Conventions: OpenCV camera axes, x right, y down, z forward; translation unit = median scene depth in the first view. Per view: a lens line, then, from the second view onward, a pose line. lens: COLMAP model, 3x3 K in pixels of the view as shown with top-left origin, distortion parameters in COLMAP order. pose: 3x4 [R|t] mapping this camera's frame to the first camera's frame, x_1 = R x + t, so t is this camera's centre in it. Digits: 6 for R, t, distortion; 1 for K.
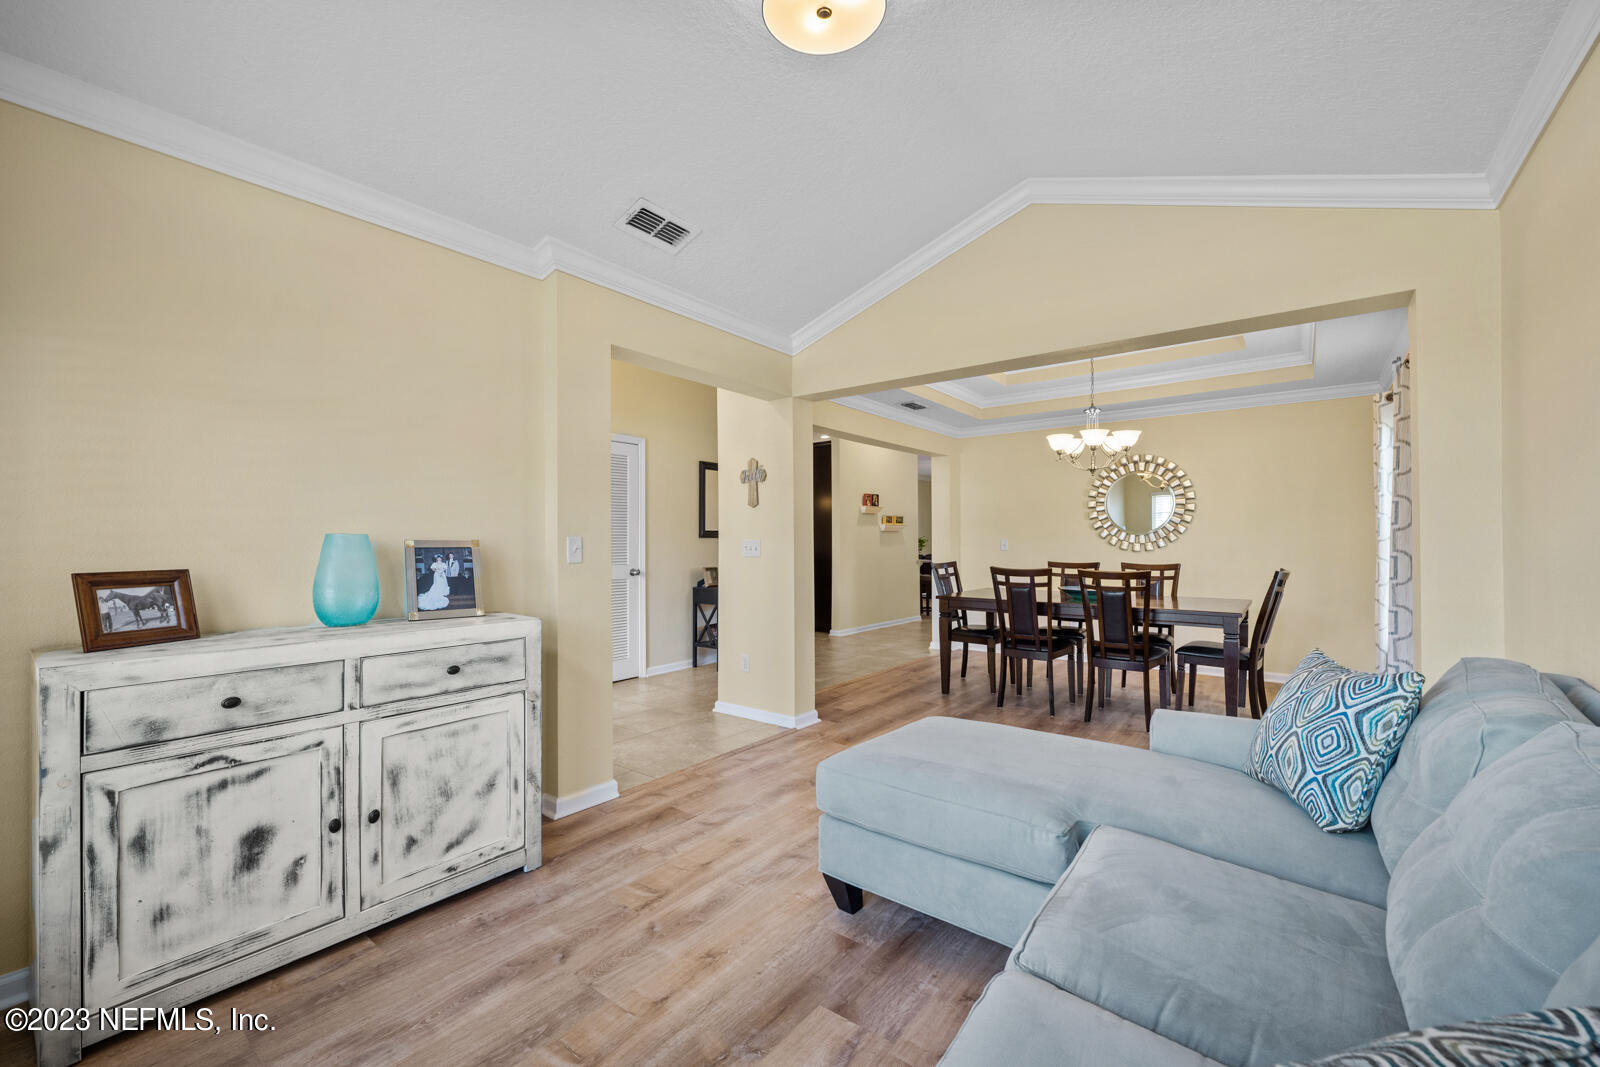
lens RADIAL K [[647.4, 0, 801.4], [0, 647.4, 534.2], [0, 0, 1]] dist [-0.004161, -0.000335]
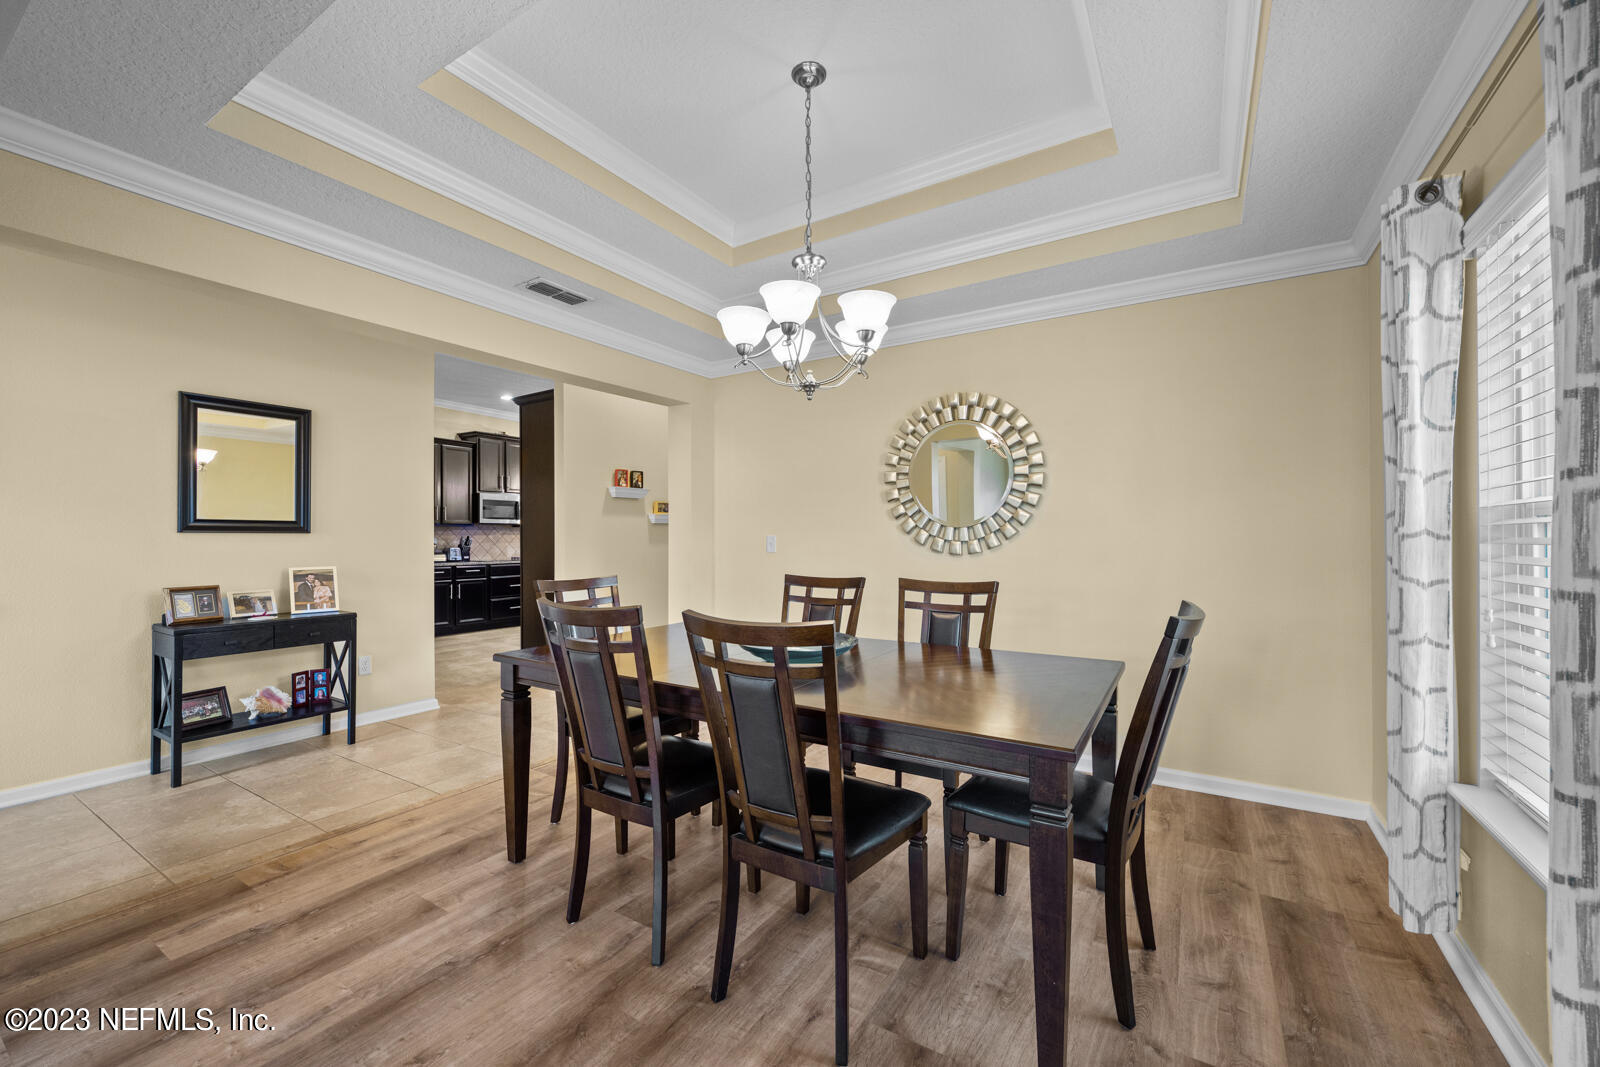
lens RADIAL K [[647.4, 0, 794.5], [0, 647.4, 532.9], [0, 0, 1]] dist [-0.004161, -0.000335]
pose [[0.994708, -0.000568, 0.102737, 0.316702], [0.000137, 0.999991, 0.004201, 0.004154], [-0.102738, -0.004165, 0.994700, 0.429352]]
